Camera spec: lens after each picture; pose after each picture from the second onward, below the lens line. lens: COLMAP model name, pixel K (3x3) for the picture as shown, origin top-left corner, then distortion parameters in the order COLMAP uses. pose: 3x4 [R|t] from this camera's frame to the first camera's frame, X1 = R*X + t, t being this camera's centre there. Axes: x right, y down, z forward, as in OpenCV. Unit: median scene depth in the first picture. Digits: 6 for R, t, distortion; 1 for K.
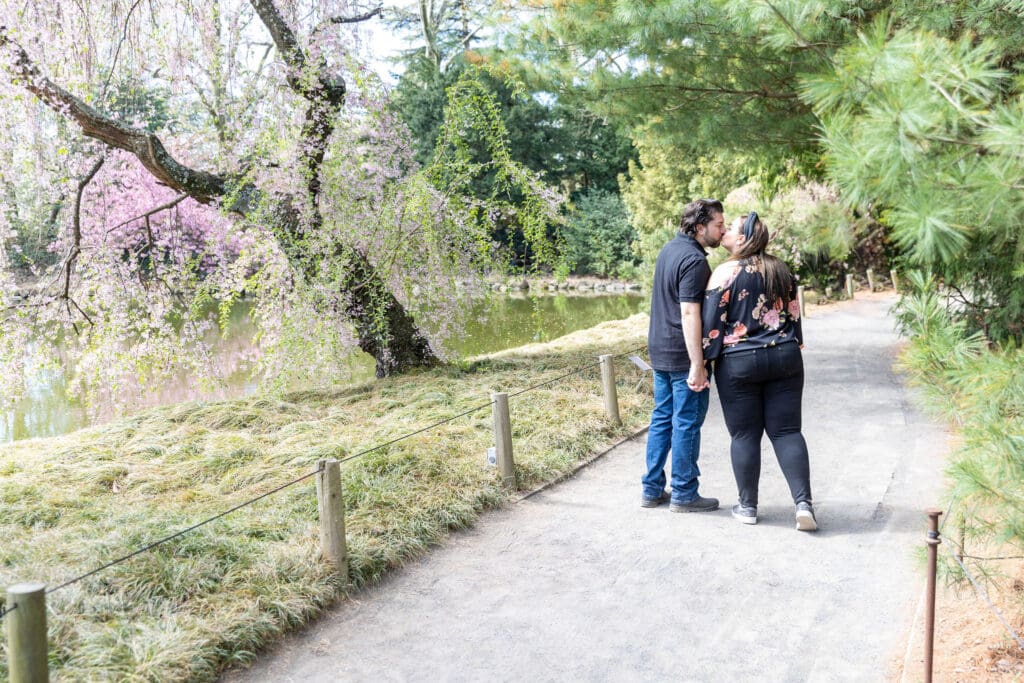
lens RADIAL K [[1357.5, 0, 490.4], [0, 1357.5, 334.1], [0, 0, 1]] dist [0.009446, -0.019891]
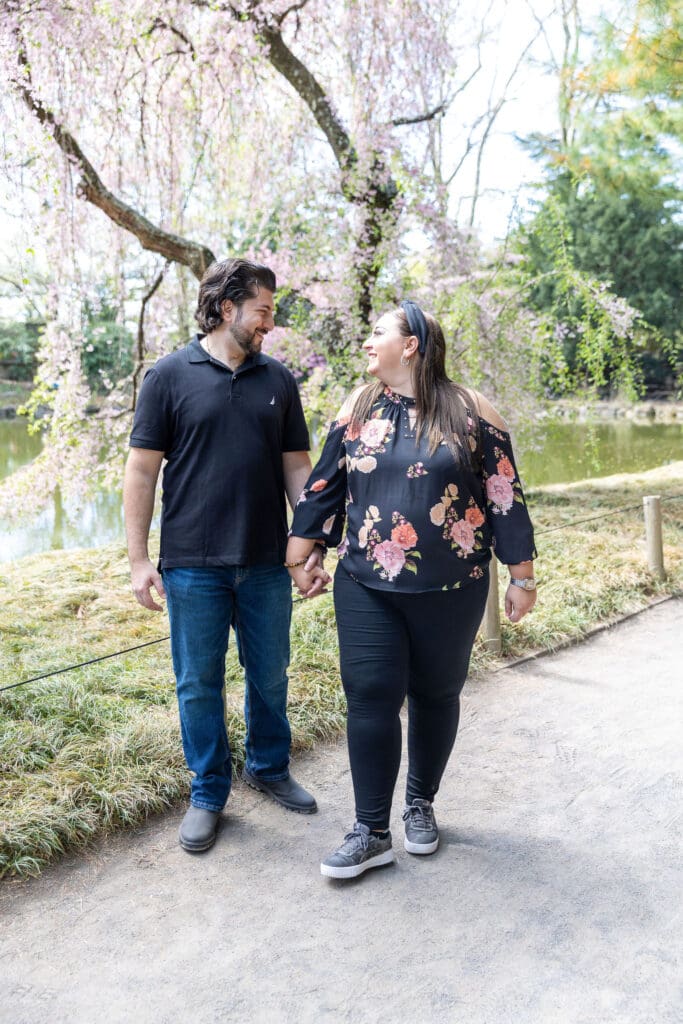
lens RADIAL K [[1106.5, 0, 341.5], [0, 1106.5, 512.0], [0, 0, 1]] dist [-0.013006, -0.006071]
pose [[0.947567, 0.055960, -0.314621, 0.118970], [-0.037270, 0.997182, 0.065114, -0.012556], [0.317378, -0.049974, 0.946981, 0.287063]]
